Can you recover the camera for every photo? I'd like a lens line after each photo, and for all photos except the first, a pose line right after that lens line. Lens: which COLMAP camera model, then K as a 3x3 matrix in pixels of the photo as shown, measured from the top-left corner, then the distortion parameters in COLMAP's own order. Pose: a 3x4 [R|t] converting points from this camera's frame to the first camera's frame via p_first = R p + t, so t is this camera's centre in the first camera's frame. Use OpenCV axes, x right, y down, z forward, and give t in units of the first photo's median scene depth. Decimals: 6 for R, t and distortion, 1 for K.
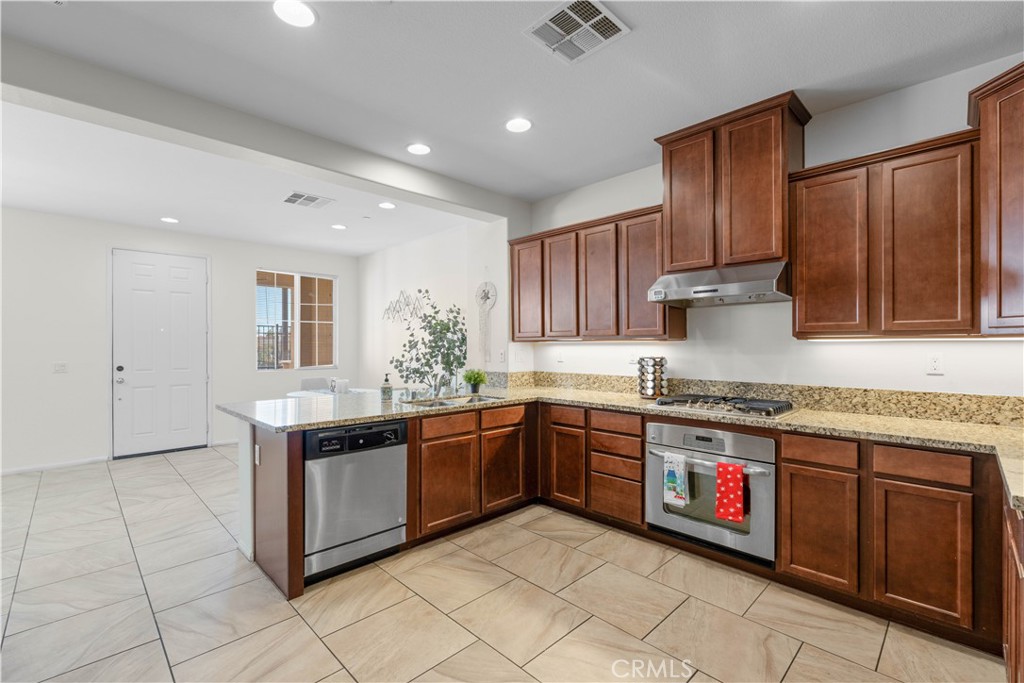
lens RADIAL K [[453.9, 0, 511.8], [0, 453.9, 335.7], [0, 0, 1]] dist [-0.002570, -0.000117]
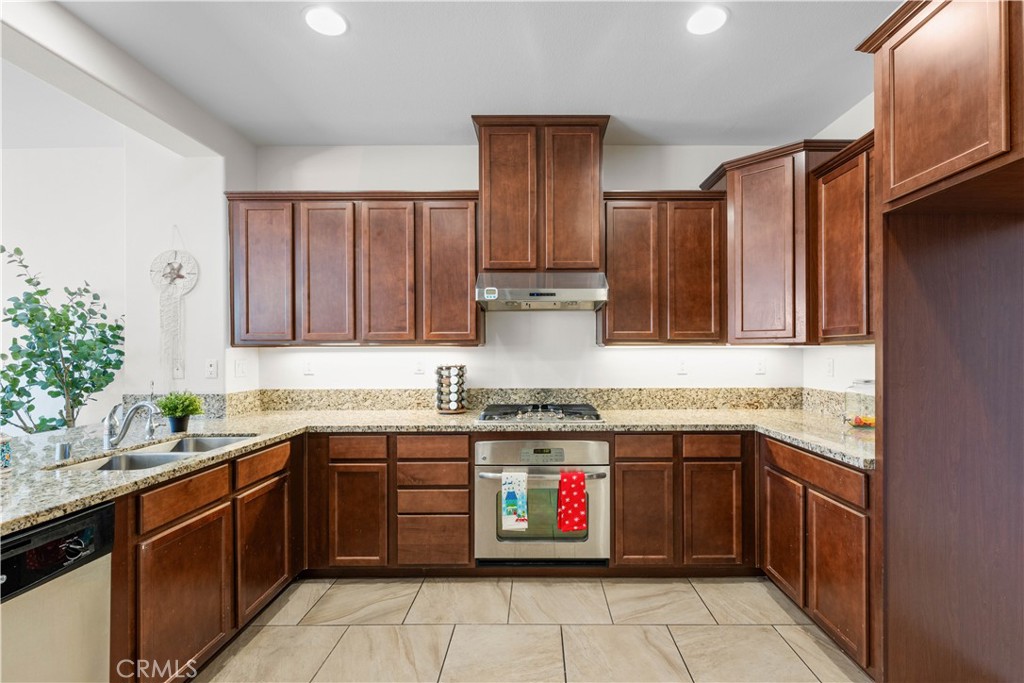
lens RADIAL K [[476.6, 0, 543.5], [0, 476.6, 341.7], [0, 0, 1]] dist [-0.002408, -0.000297]
pose [[0.696221, 0.012644, 0.717716, -0.255997], [-0.013087, 0.999902, -0.004921, 0.004670], [-0.717708, -0.005967, 0.696319, 0.276783]]
